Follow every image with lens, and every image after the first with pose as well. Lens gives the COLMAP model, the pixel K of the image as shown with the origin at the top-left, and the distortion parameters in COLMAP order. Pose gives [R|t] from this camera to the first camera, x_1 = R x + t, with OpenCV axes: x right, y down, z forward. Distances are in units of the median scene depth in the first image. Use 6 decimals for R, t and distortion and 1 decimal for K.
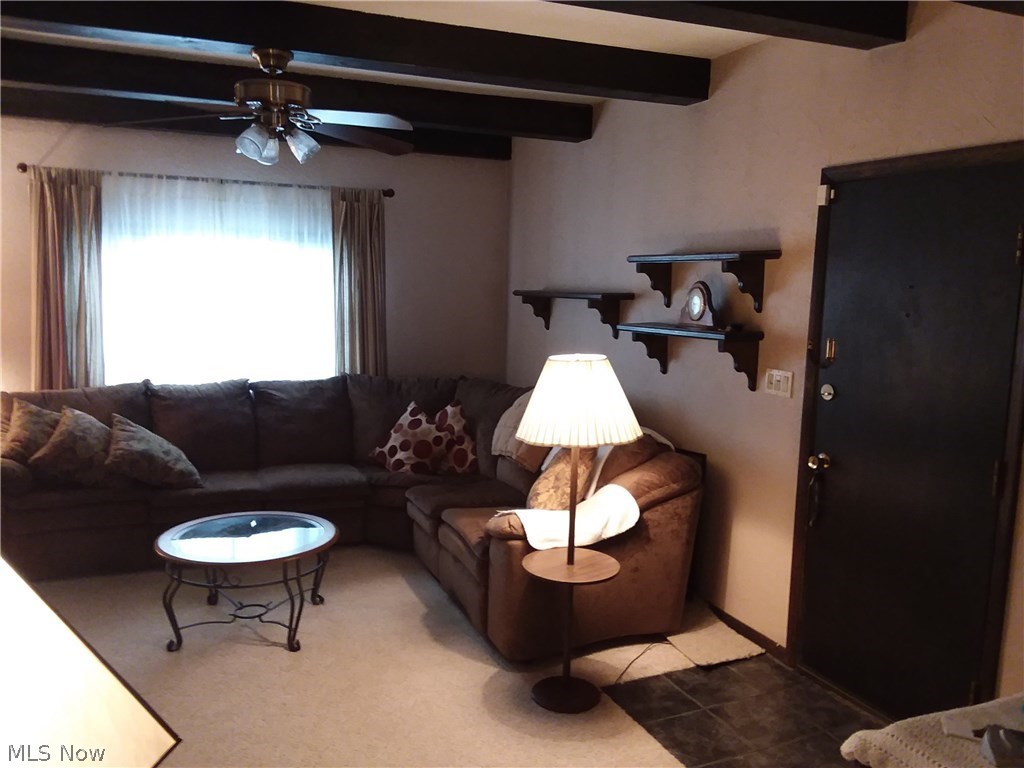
lens RADIAL K [[831.3, 0, 506.3], [0, 831.3, 380.6], [0, 0, 1]] dist [0.073425, -0.110484]
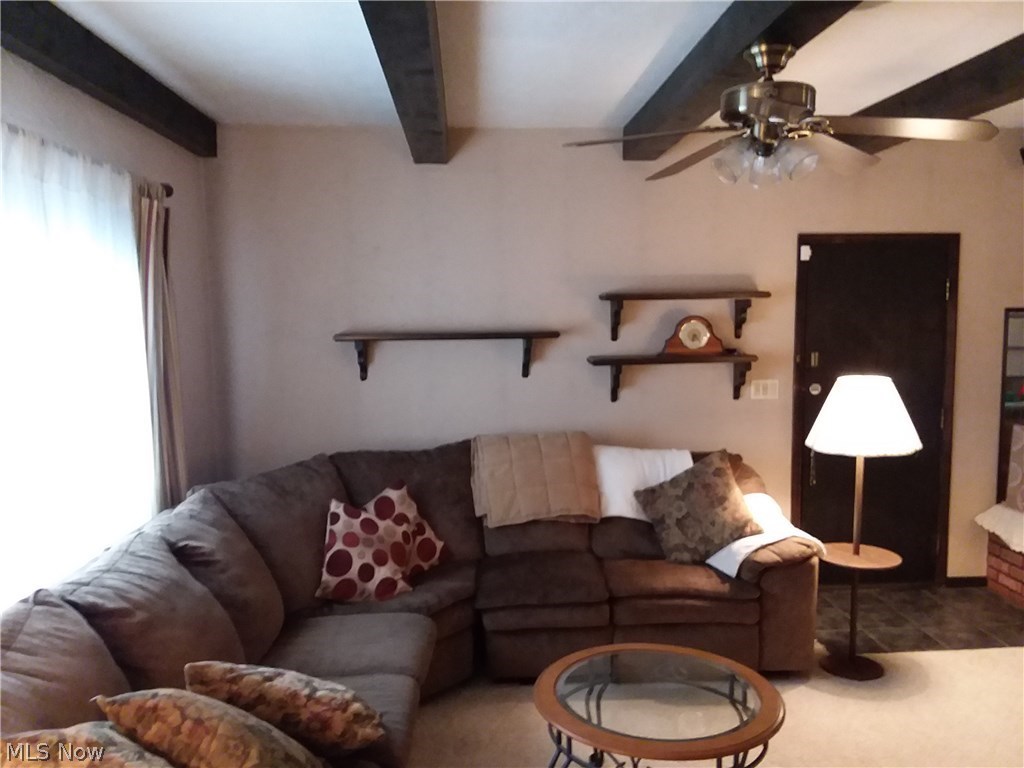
lens RADIAL K [[831.3, 0, 505.0], [0, 831.3, 389.3], [0, 0, 1]] dist [0.073425, -0.110484]
pose [[0.337956, -0.112043, 0.934469, -0.742124], [0.130308, 0.988896, 0.071442, -0.102521], [-0.932098, 0.097625, 0.348803, 0.642822]]
